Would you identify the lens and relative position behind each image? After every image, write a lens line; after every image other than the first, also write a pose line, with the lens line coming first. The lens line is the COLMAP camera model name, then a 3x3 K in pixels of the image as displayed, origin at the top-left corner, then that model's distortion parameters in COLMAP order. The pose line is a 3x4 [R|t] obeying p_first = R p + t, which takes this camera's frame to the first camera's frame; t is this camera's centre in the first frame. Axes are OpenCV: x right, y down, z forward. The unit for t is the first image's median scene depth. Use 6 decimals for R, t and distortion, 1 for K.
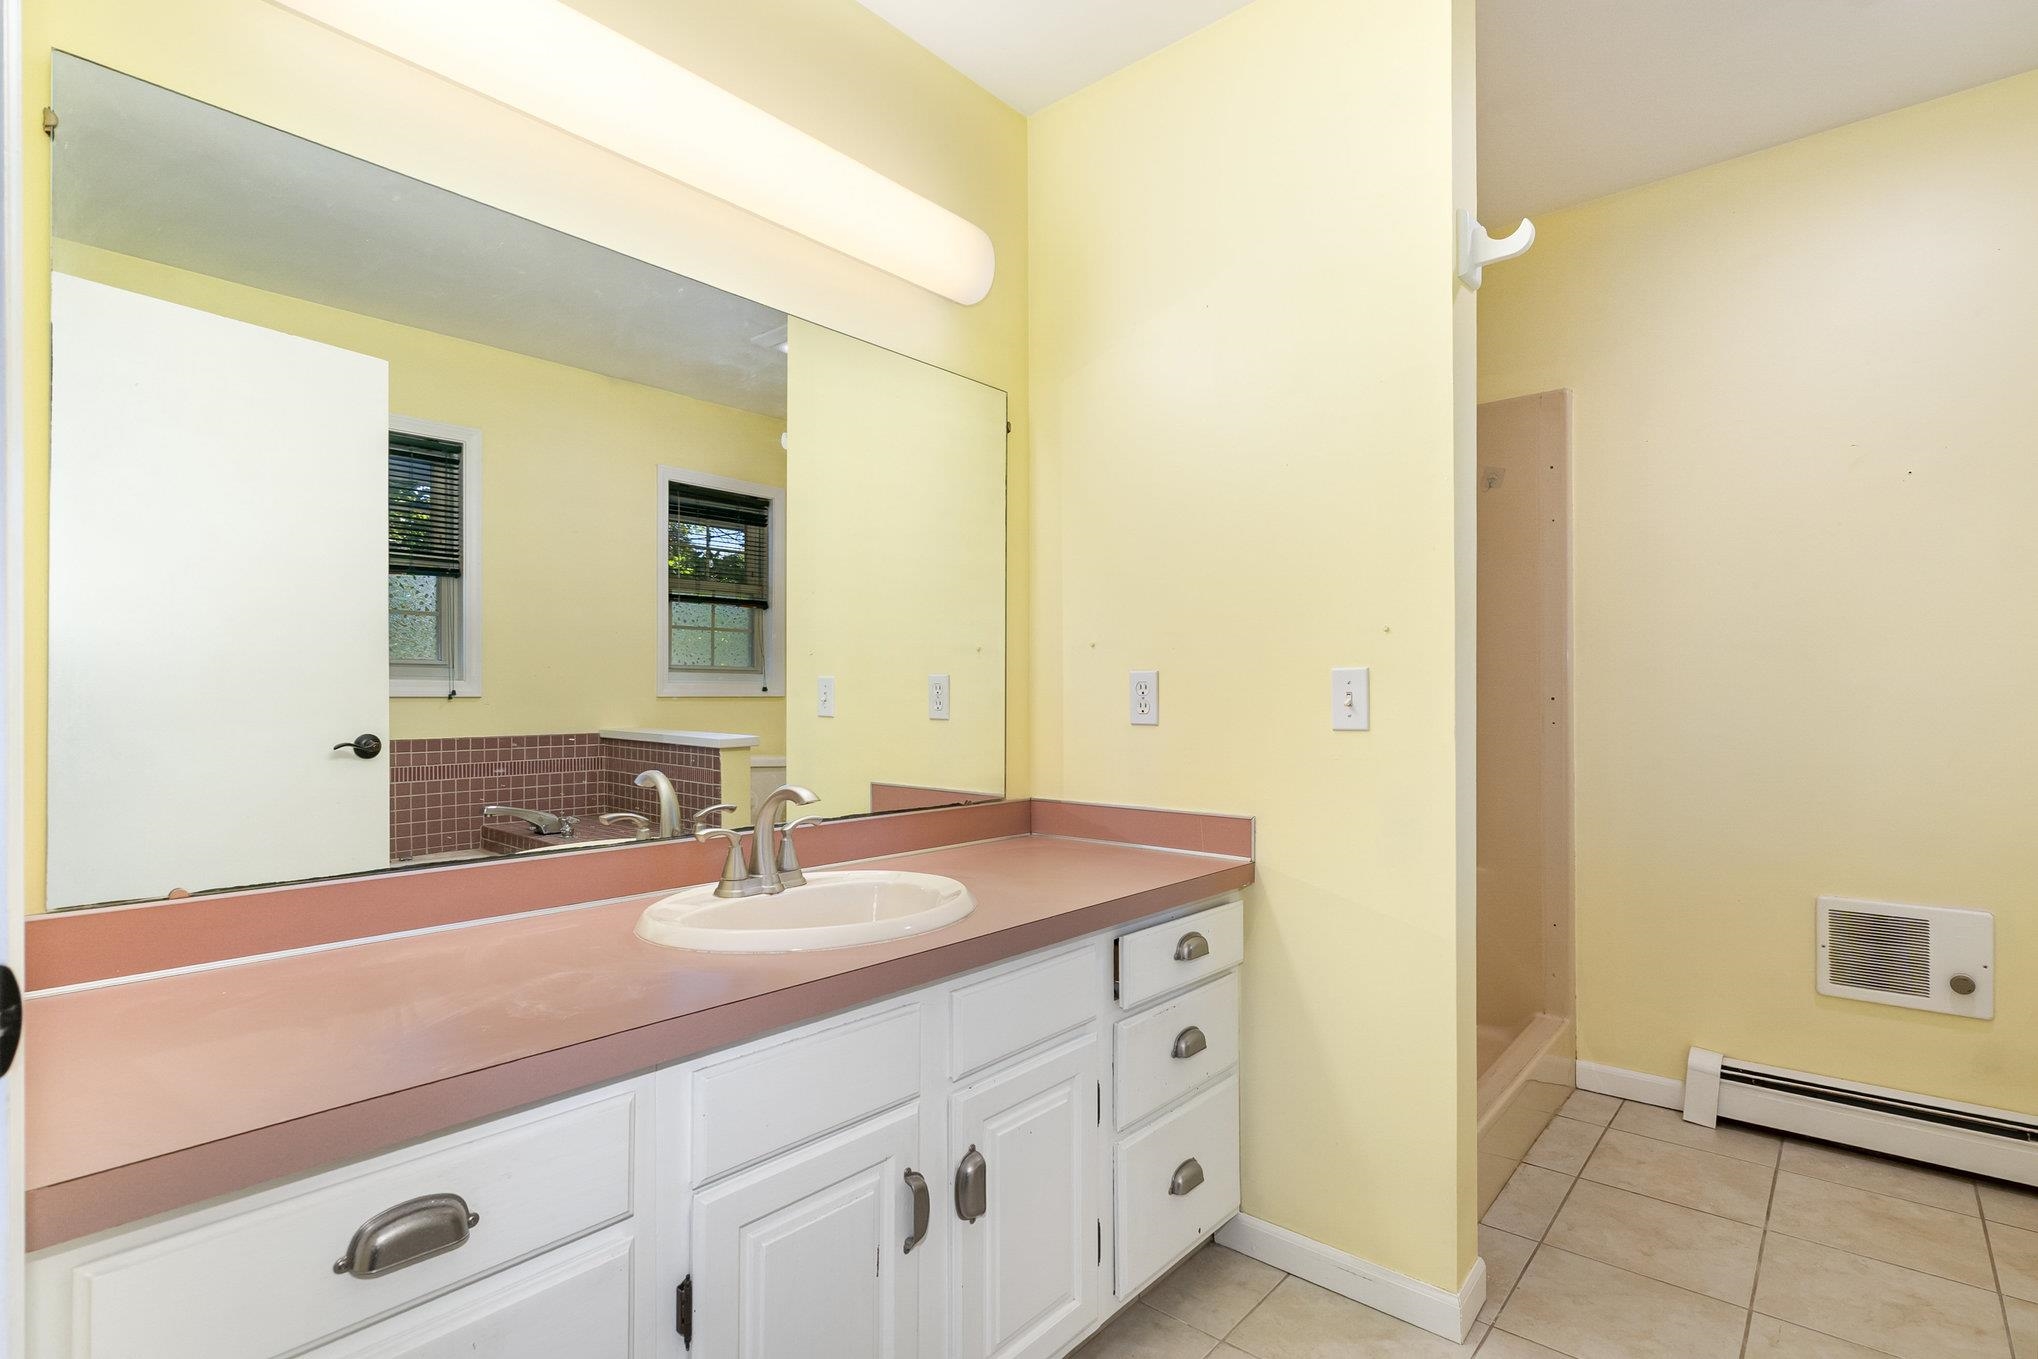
lens RADIAL K [[976.5, 0, 1025.1], [0, 976.5, 676.5], [0, 0, 1]] dist [0.005080, 0.000612]
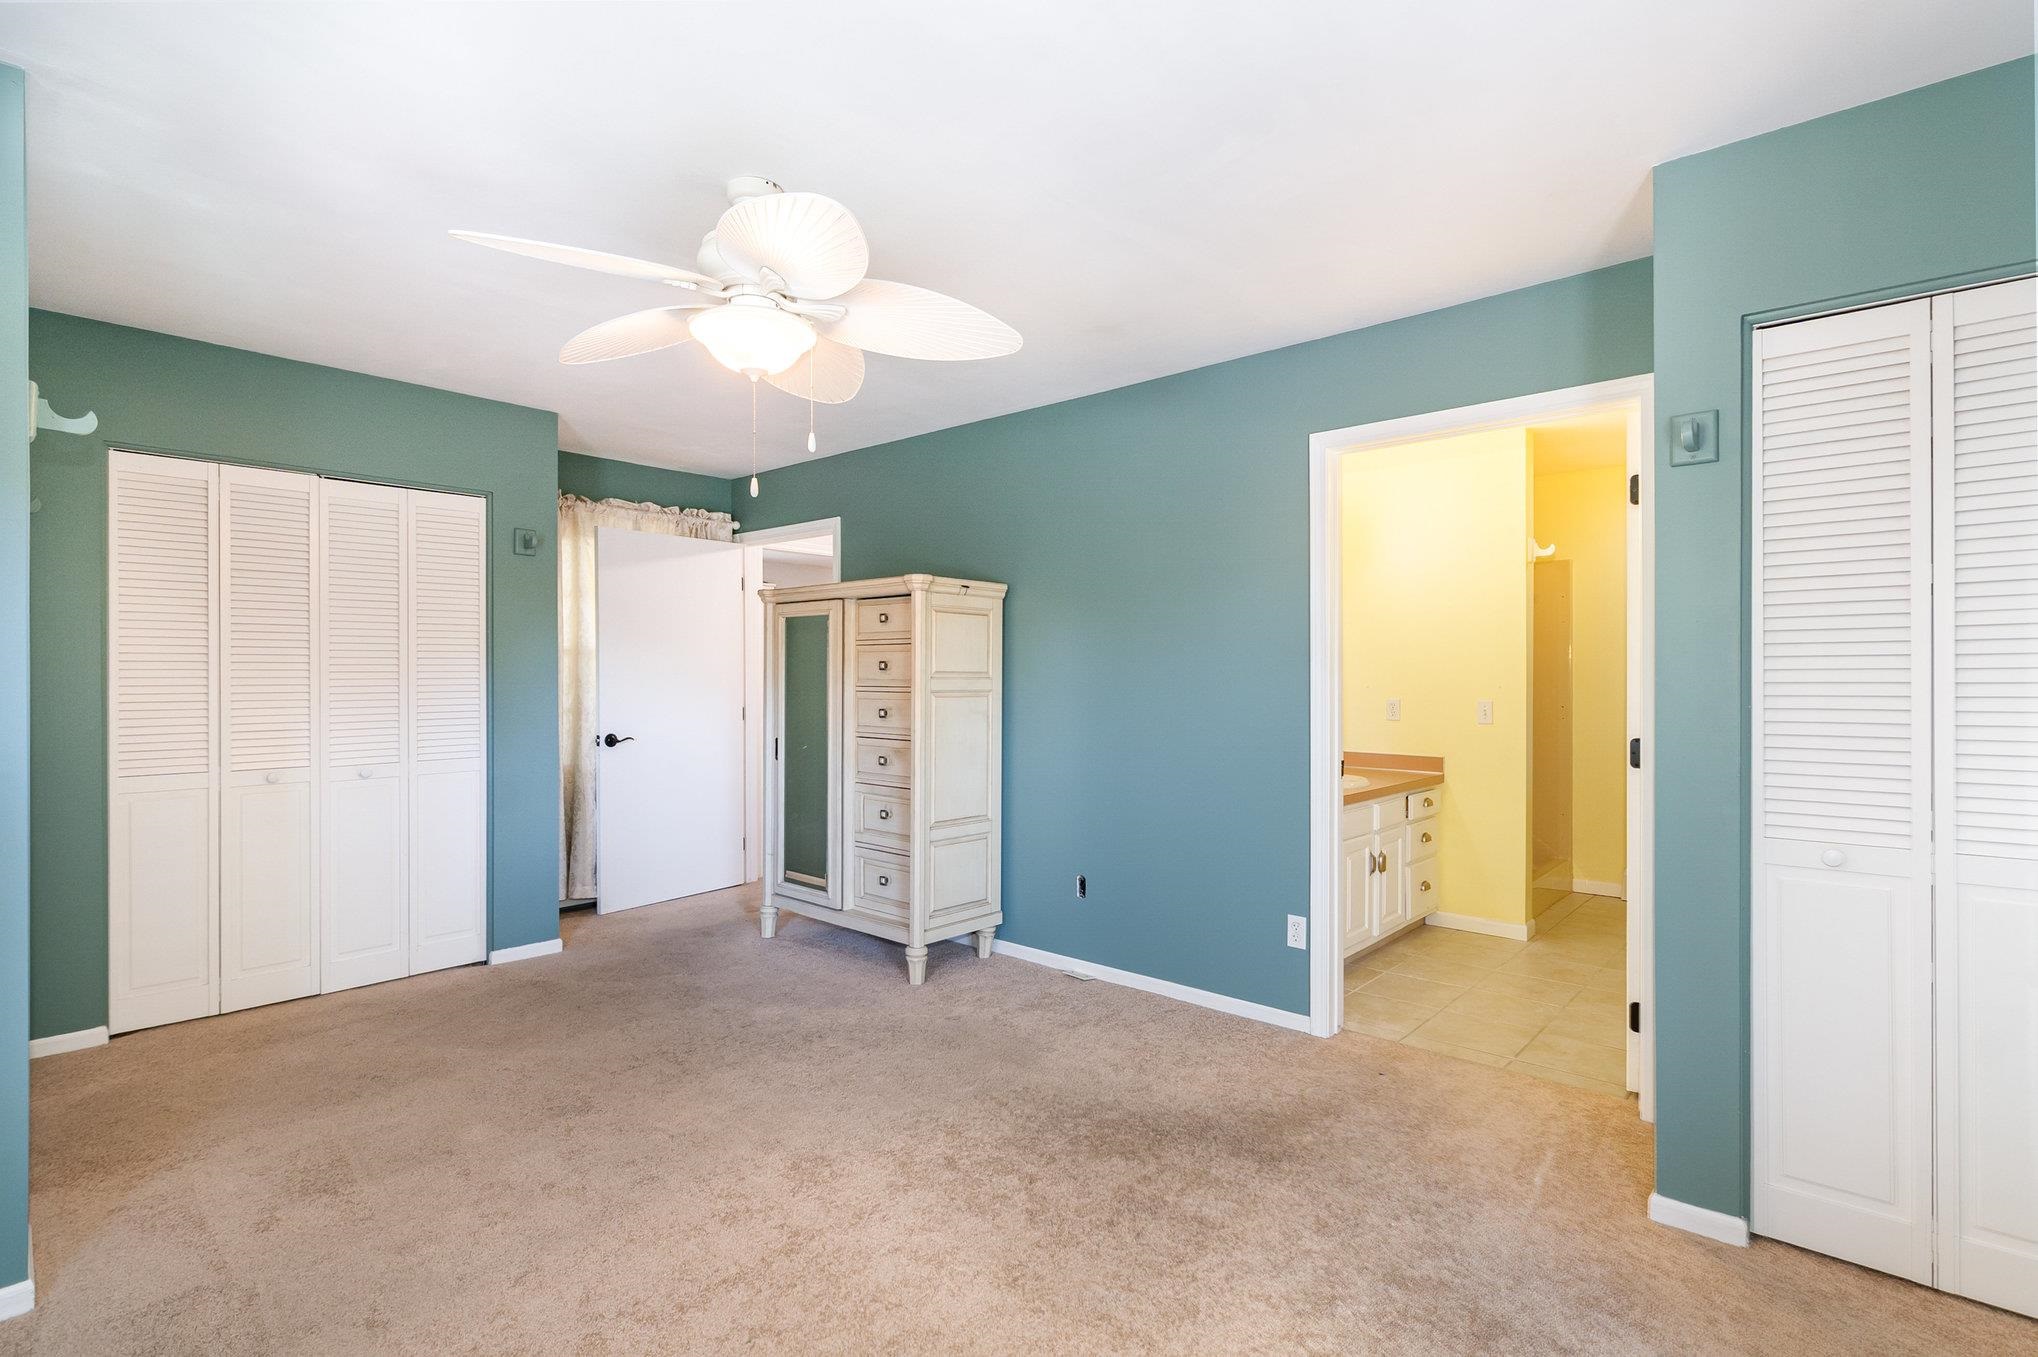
lens RADIAL K [[976.5, 0, 1025.1], [0, 976.5, 675.5], [0, 0, 1]] dist [0.005080, 0.000612]
pose [[0.999891, 0.001778, -0.014675, -0.919661], [-0.001558, 0.999887, 0.014956, -0.120309], [0.014700, -0.014932, 0.999780, -1.759468]]
